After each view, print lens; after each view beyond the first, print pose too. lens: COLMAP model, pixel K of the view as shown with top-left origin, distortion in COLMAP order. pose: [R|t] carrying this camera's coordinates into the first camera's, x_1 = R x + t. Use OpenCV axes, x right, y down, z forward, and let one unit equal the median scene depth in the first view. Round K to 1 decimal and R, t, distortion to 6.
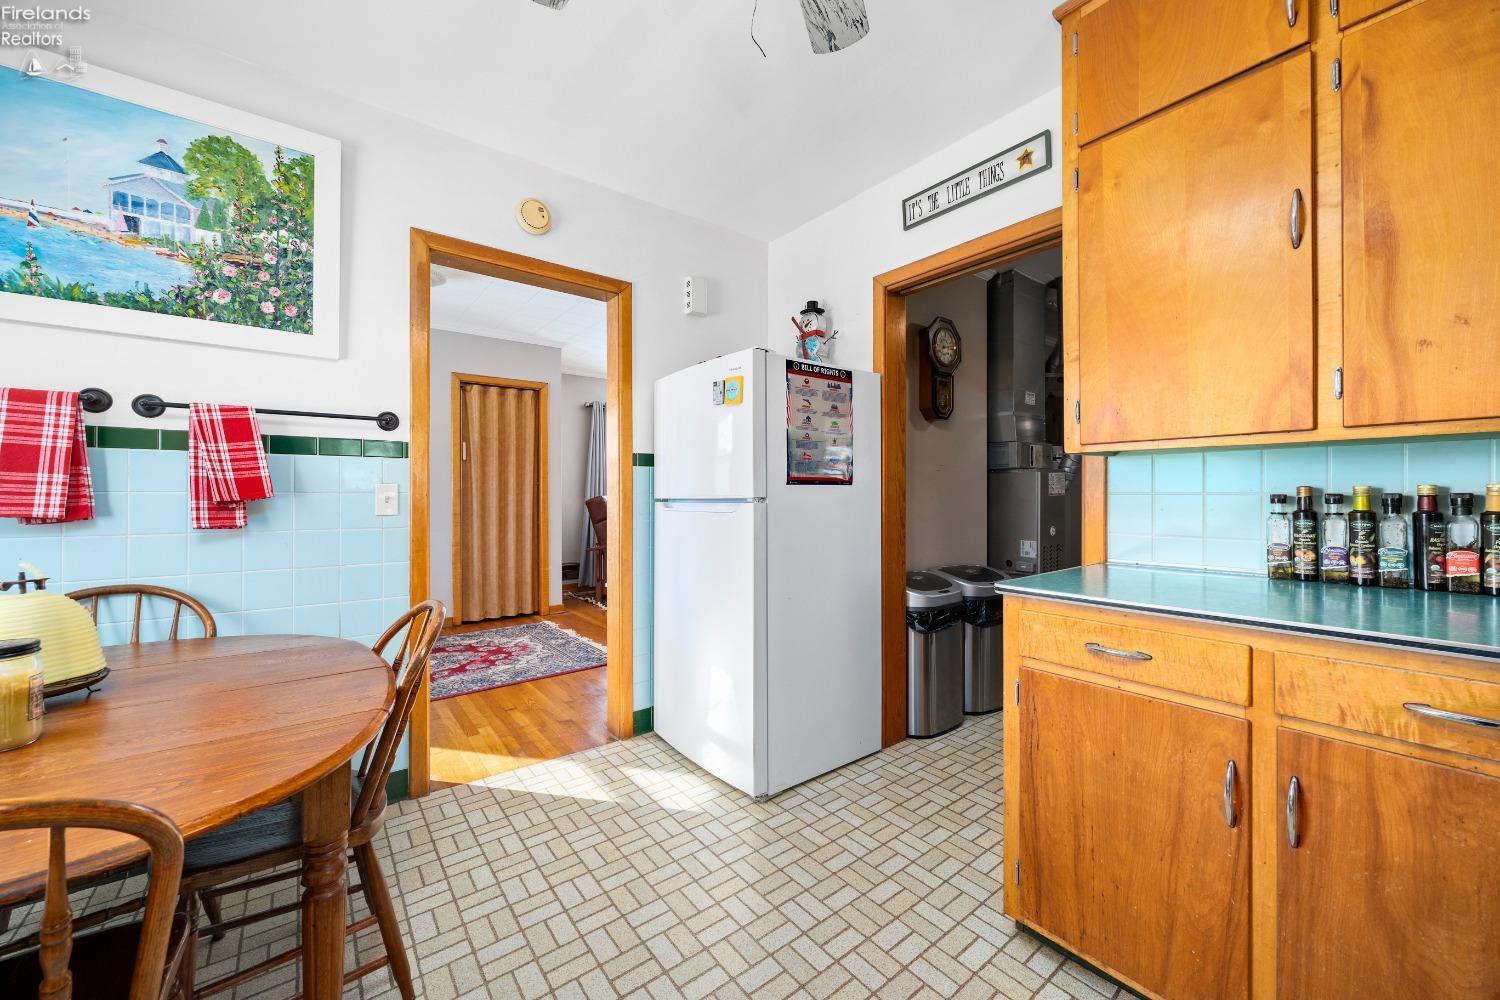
lens RADIAL K [[570.2, 0, 753.8], [0, 570.2, 492.3], [0, 0, 1]] dist [-0.005487, 0.000085]
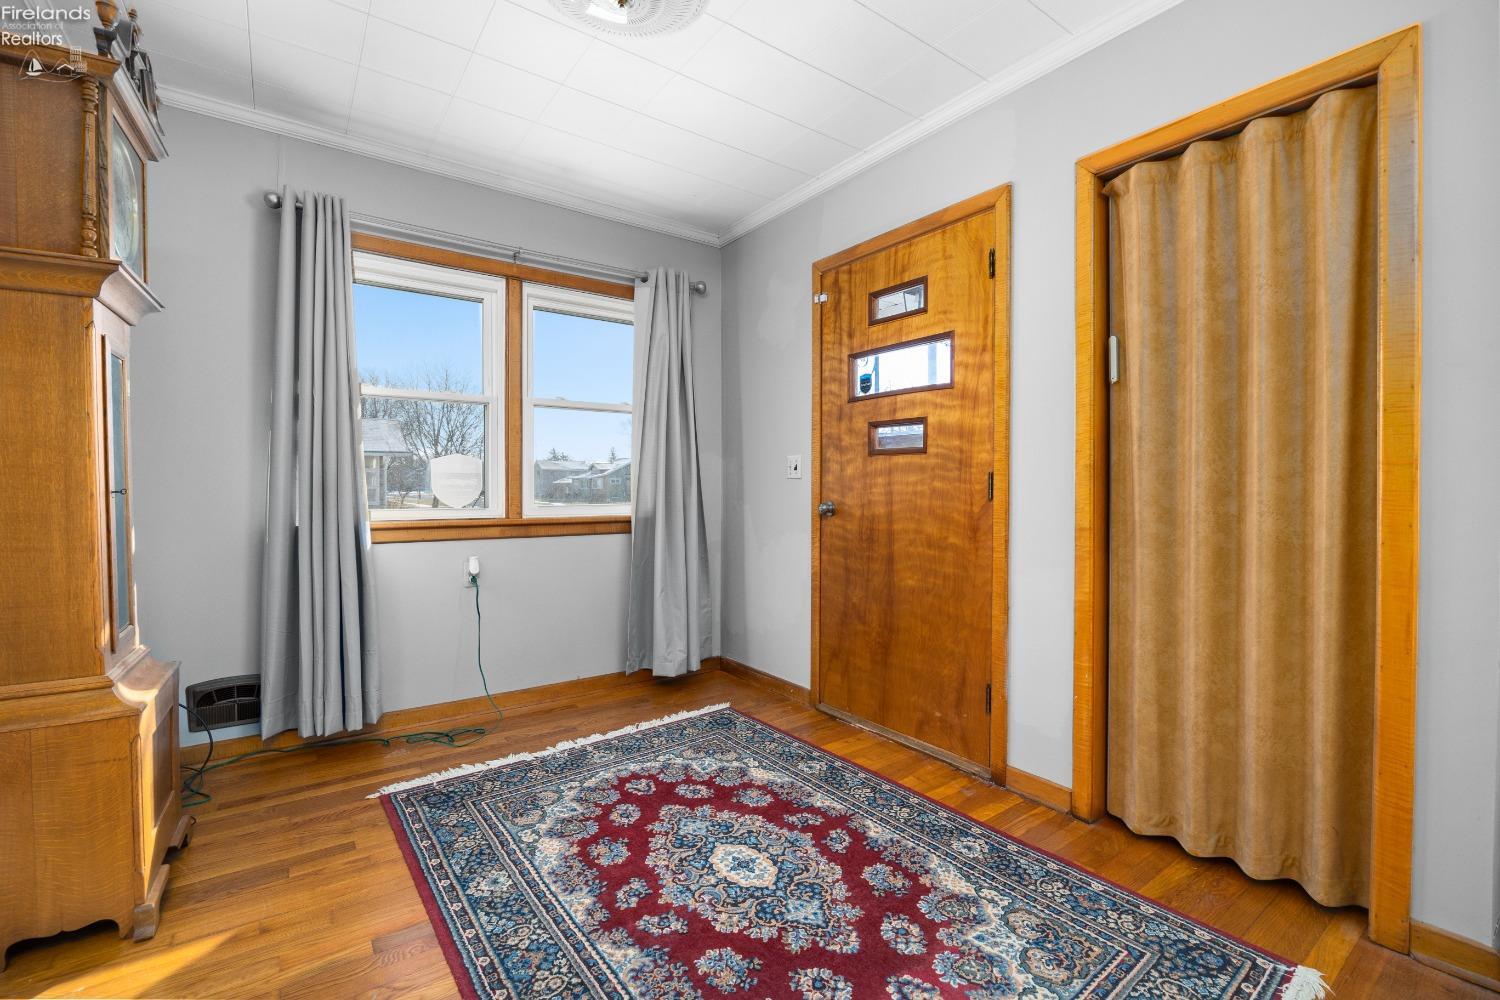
lens RADIAL K [[645.6, 0, 754.3], [0, 645.6, 497.6], [0, 0, 1]] dist [-0.025293, 0.004051]
pose [[-0.033542, 0.017046, -0.999292, -0.211194], [-0.007189, 0.999825, 0.017296, 0.029638], [0.999411, 0.007764, -0.033413, 1.994645]]
